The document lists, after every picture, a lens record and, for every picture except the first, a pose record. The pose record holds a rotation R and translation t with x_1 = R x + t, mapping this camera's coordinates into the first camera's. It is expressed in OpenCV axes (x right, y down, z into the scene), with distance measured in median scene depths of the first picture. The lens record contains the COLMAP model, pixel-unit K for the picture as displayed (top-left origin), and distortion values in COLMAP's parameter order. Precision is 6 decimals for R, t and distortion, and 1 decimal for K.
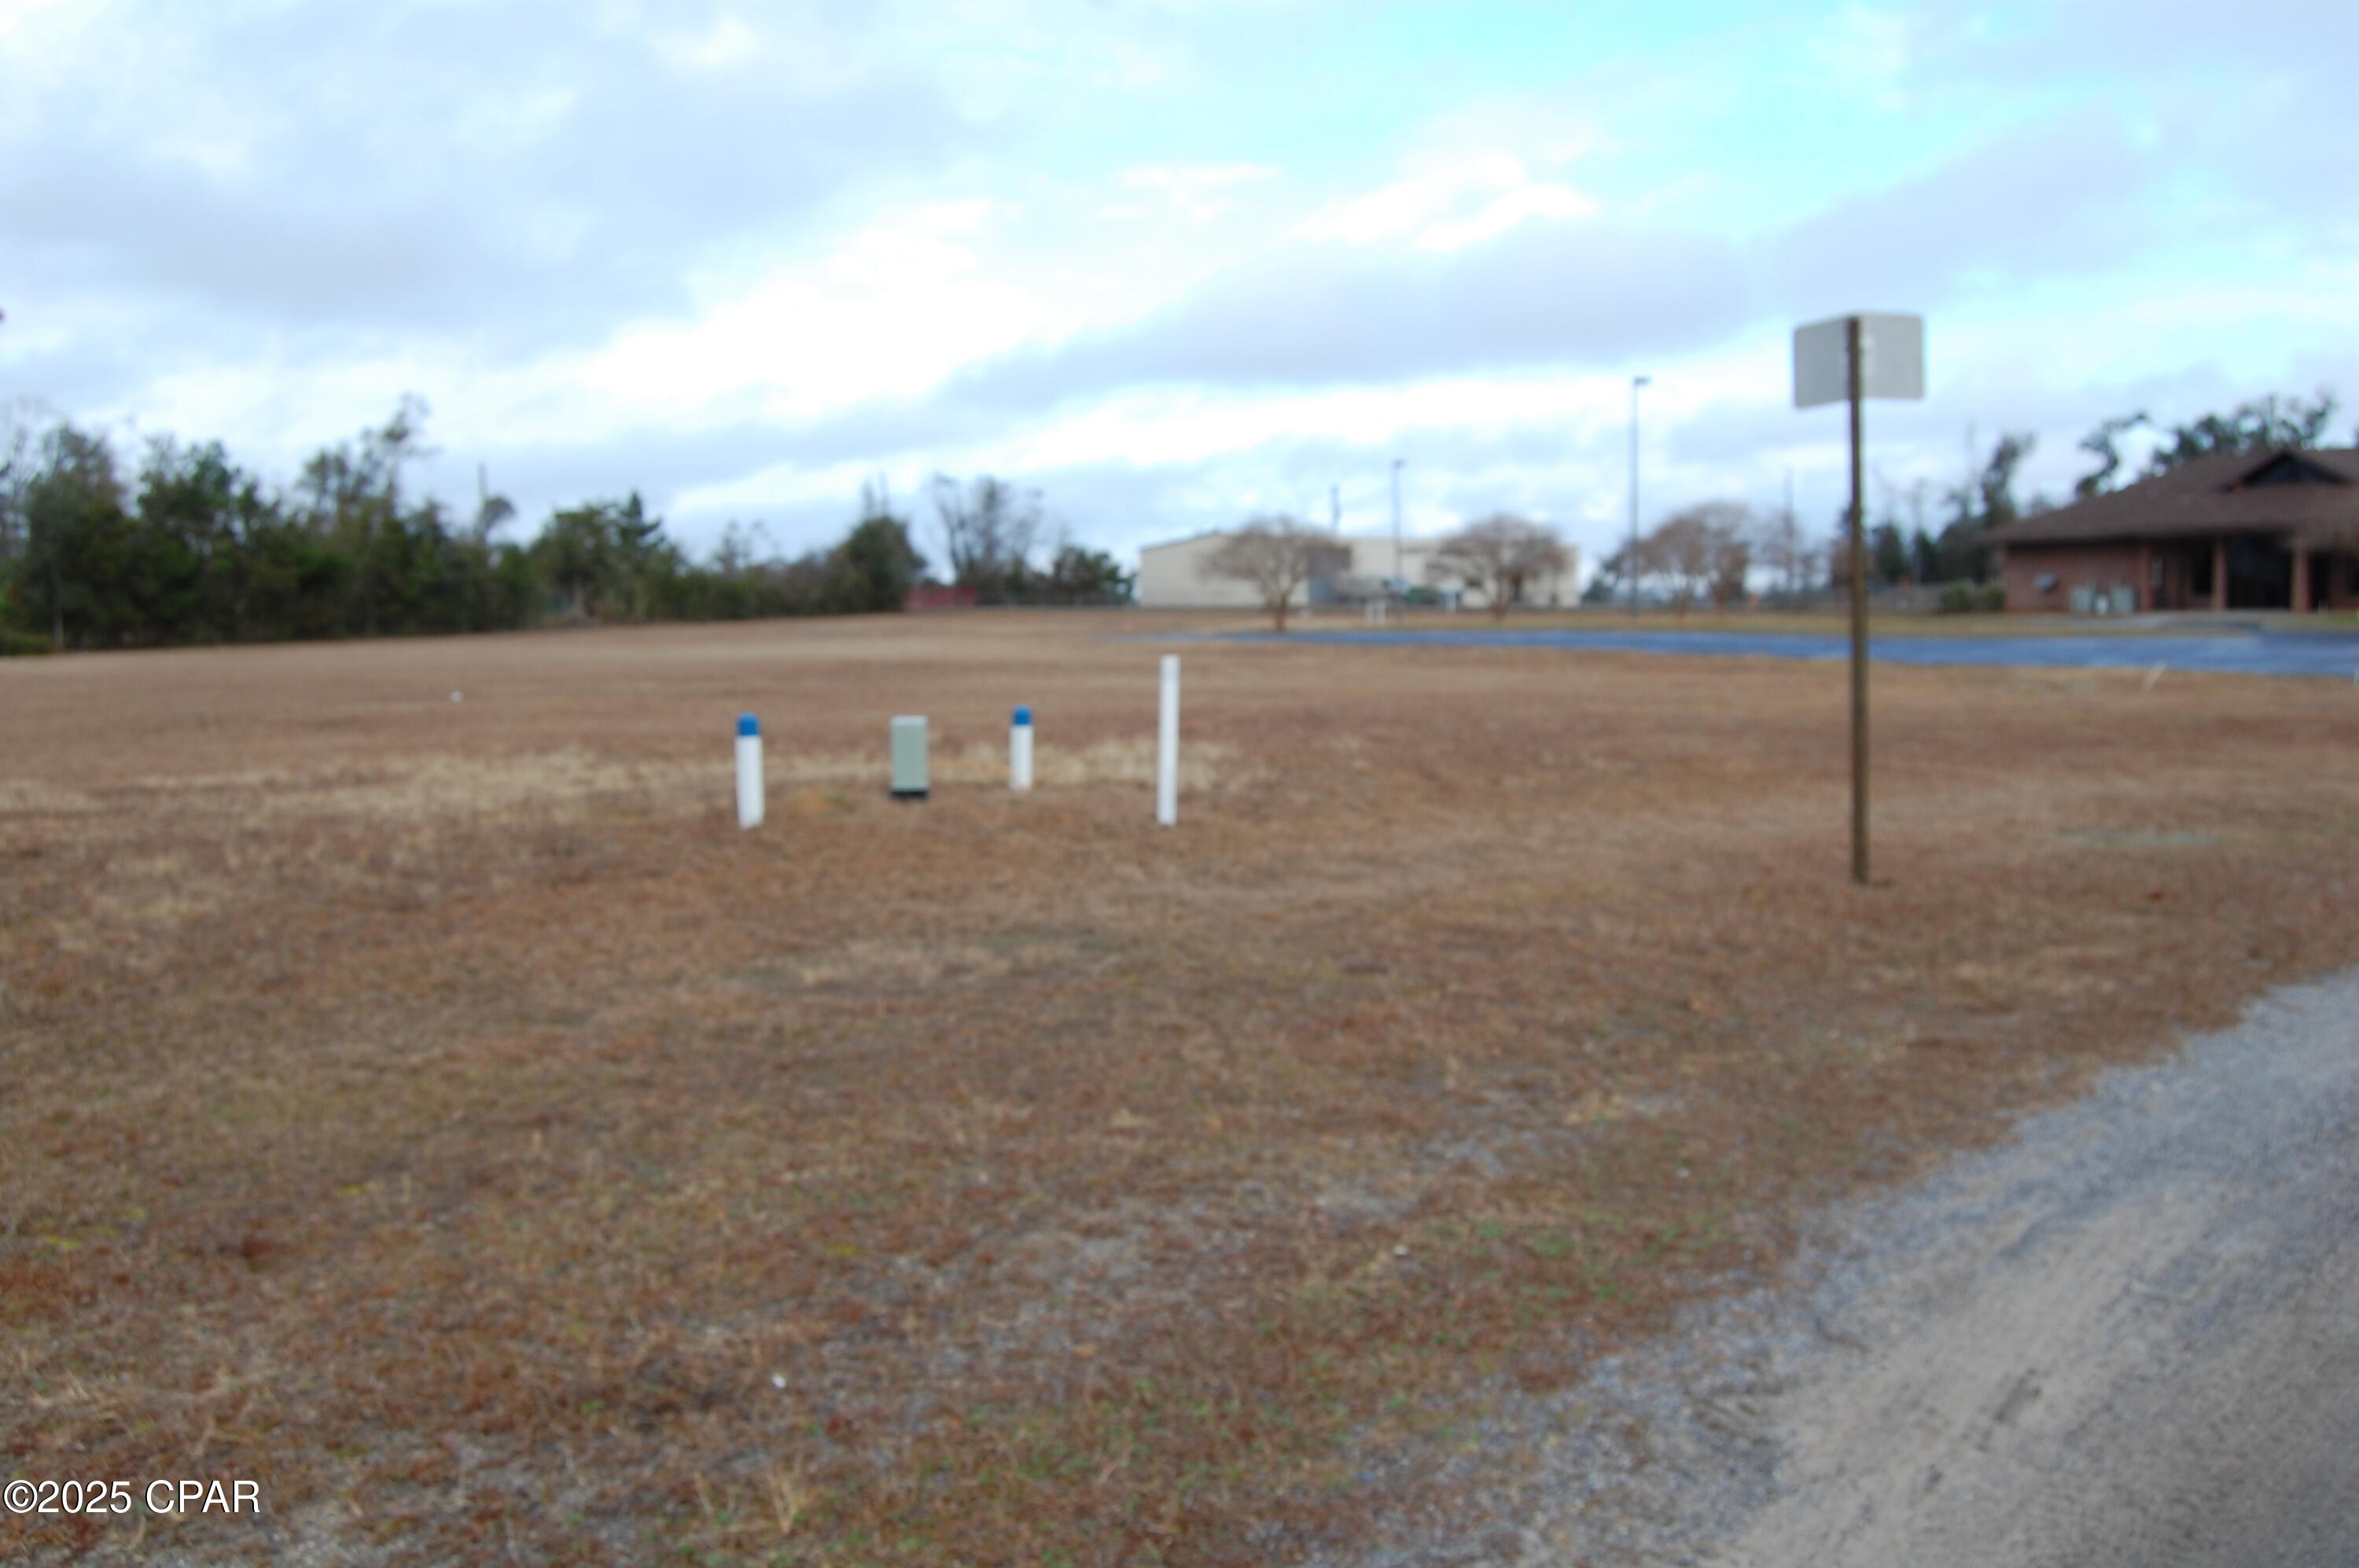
lens RADIAL K [[1923.4, 0, 1155.9], [0, 1923.4, 836.6], [0, 0, 1]] dist [-0.084237, 0.003391]
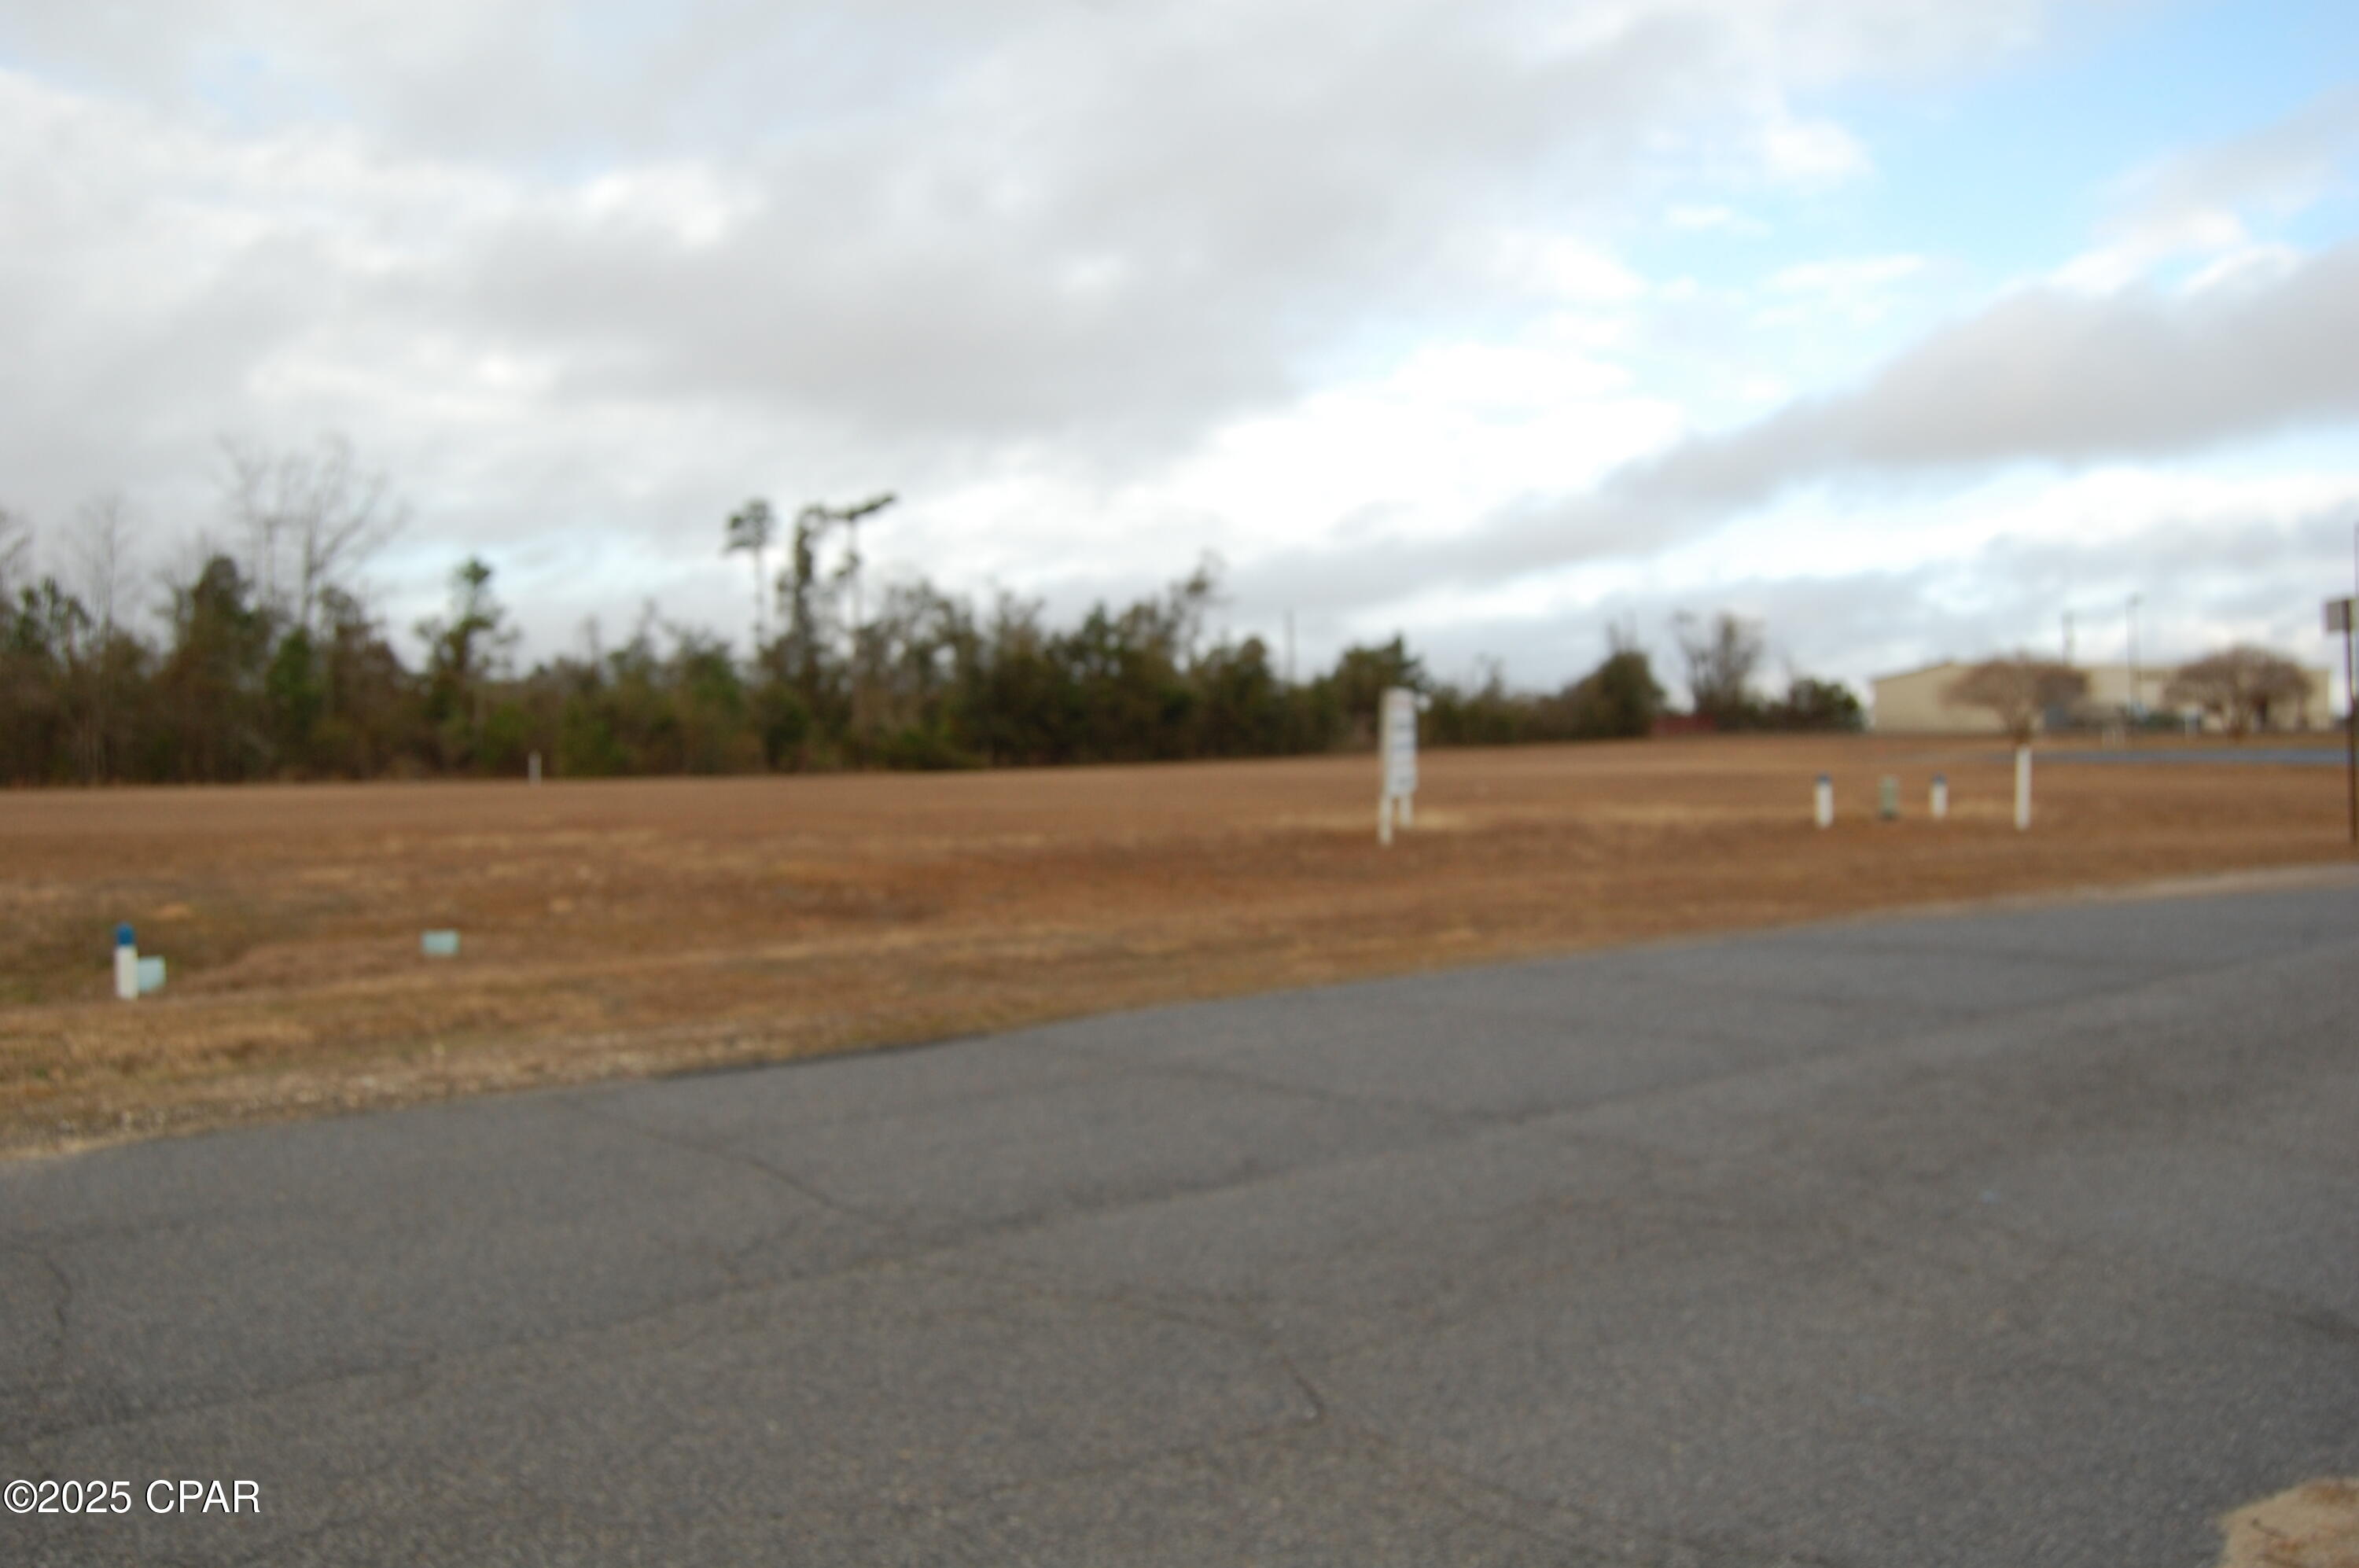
lens RADIAL K [[1939.6, 0, 1192.6], [0, 1939.6, 774.2], [0, 0, 1]] dist [-0.098428, 0.041567]
pose [[0.943820, -0.000160, -0.330461, -0.014150], [-0.032576, 0.995084, -0.093522, 0.013966], [0.328851, 0.099033, 0.939175, -0.113146]]
